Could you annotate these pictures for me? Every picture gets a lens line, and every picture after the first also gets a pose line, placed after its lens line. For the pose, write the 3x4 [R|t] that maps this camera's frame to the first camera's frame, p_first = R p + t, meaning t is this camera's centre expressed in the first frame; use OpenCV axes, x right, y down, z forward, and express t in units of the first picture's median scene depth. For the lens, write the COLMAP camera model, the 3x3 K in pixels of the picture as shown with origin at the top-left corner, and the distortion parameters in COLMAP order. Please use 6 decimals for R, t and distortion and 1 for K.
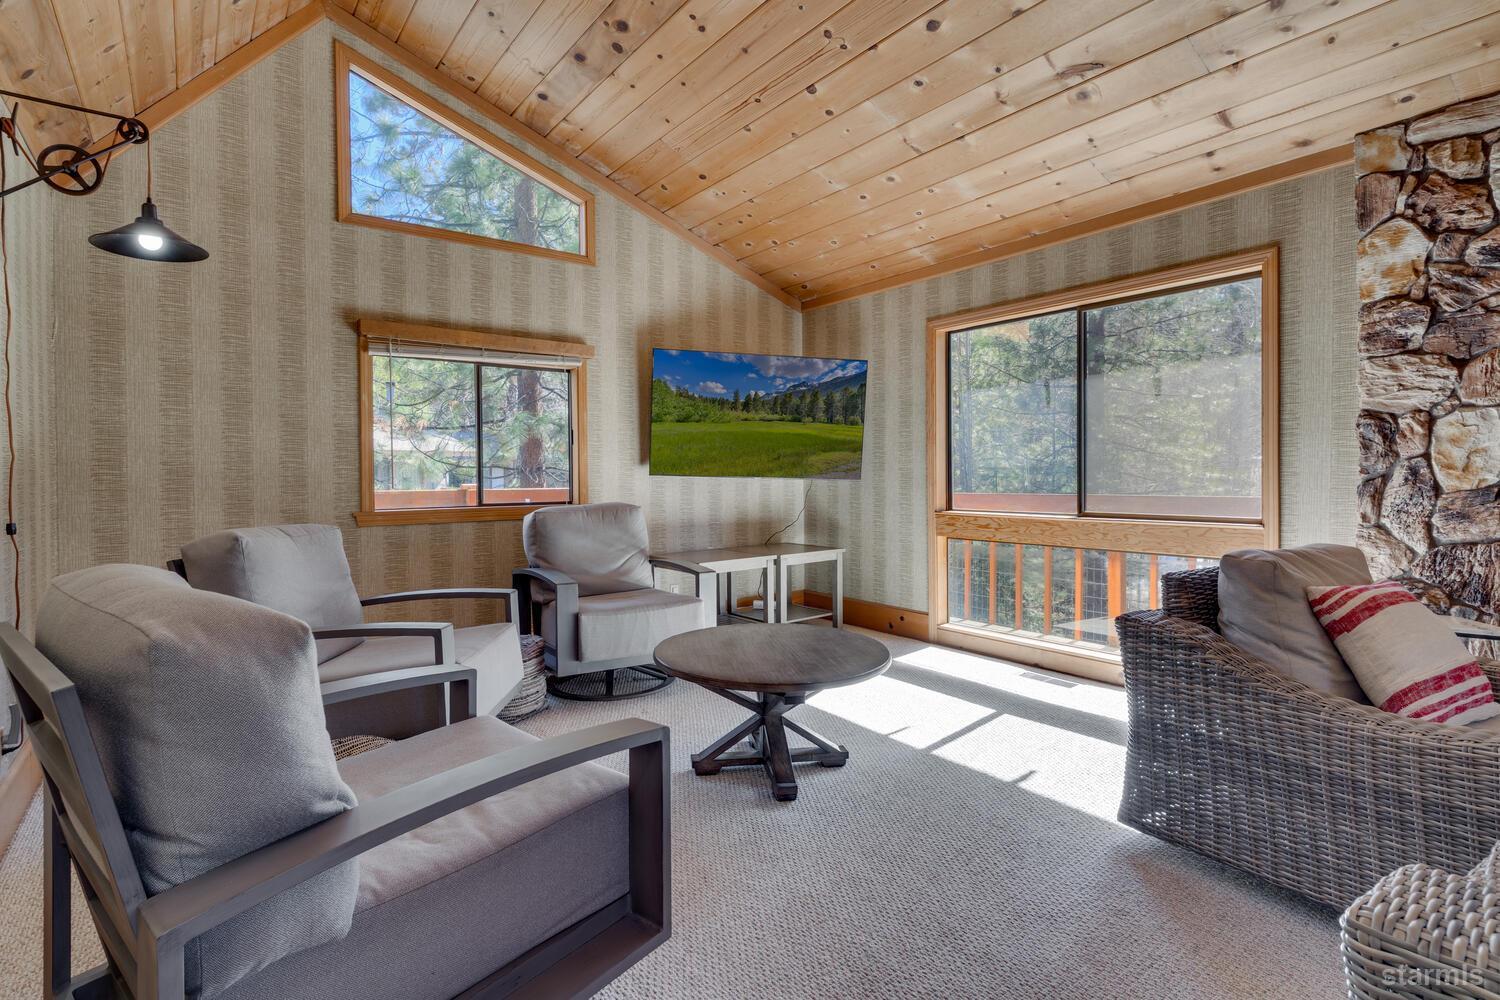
lens RADIAL K [[734.8, 0, 737.1], [0, 734.8, 471.4], [0, 0, 1]] dist [0.001090, 0.000430]
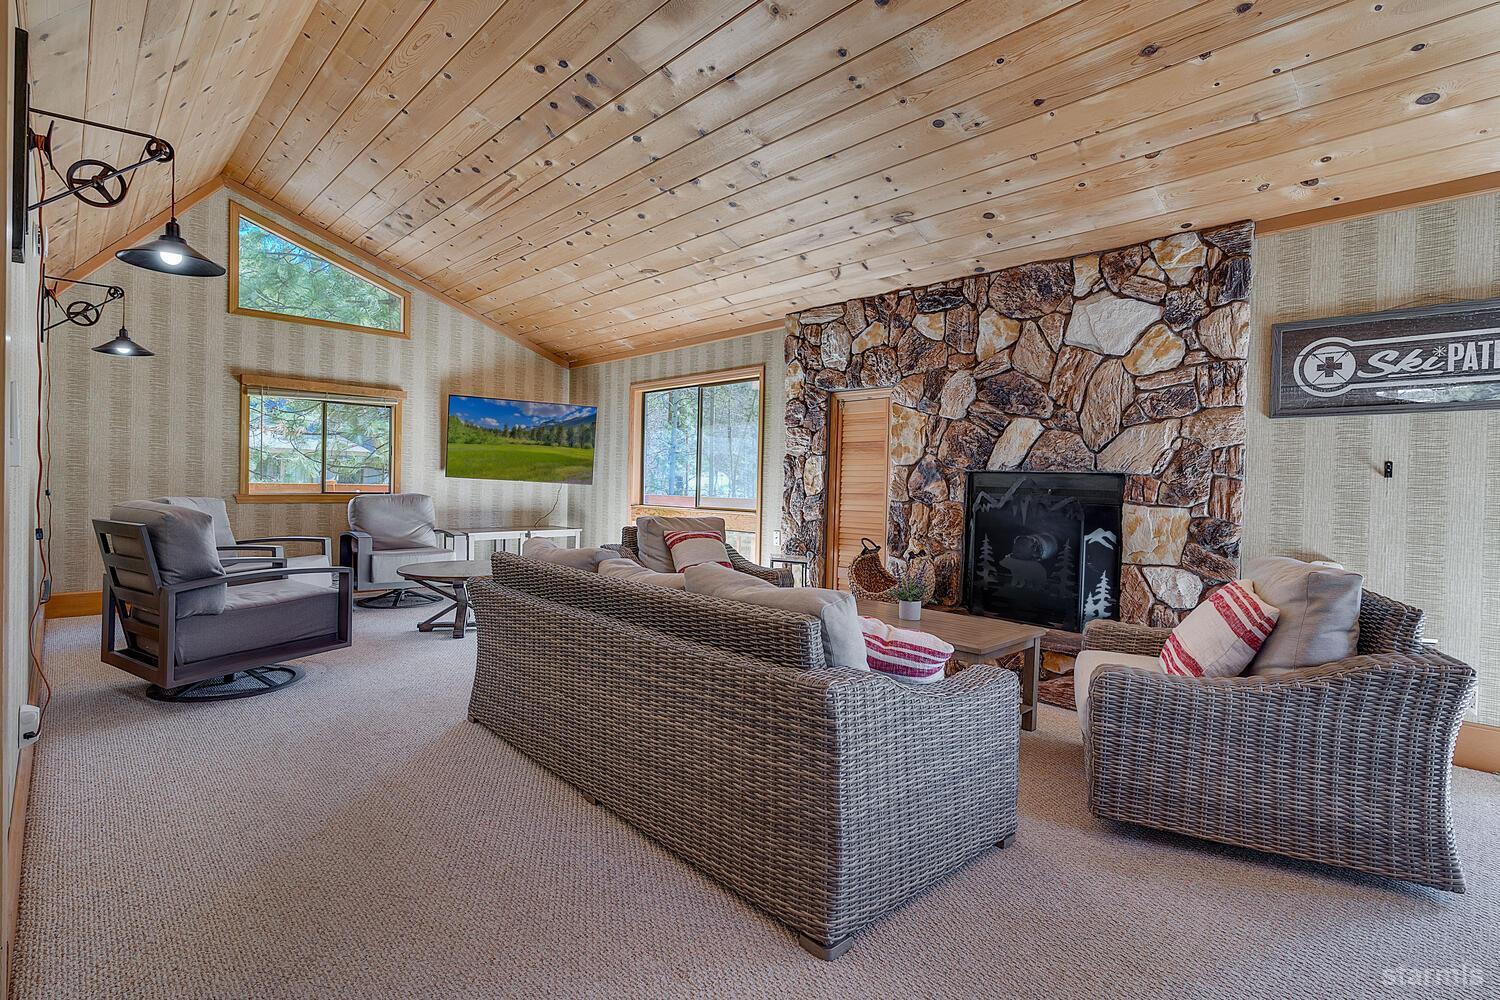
lens RADIAL K [[718.5, 0, 739.6], [0, 718.5, 485.2], [0, 0, 1]] dist [-0.000616, -0.000346]
pose [[0.992180, 0.028906, 0.121421, 0.337483], [-0.029704, 0.999547, 0.004765, -0.003931], [-0.121228, -0.008334, 0.992590, -0.610760]]
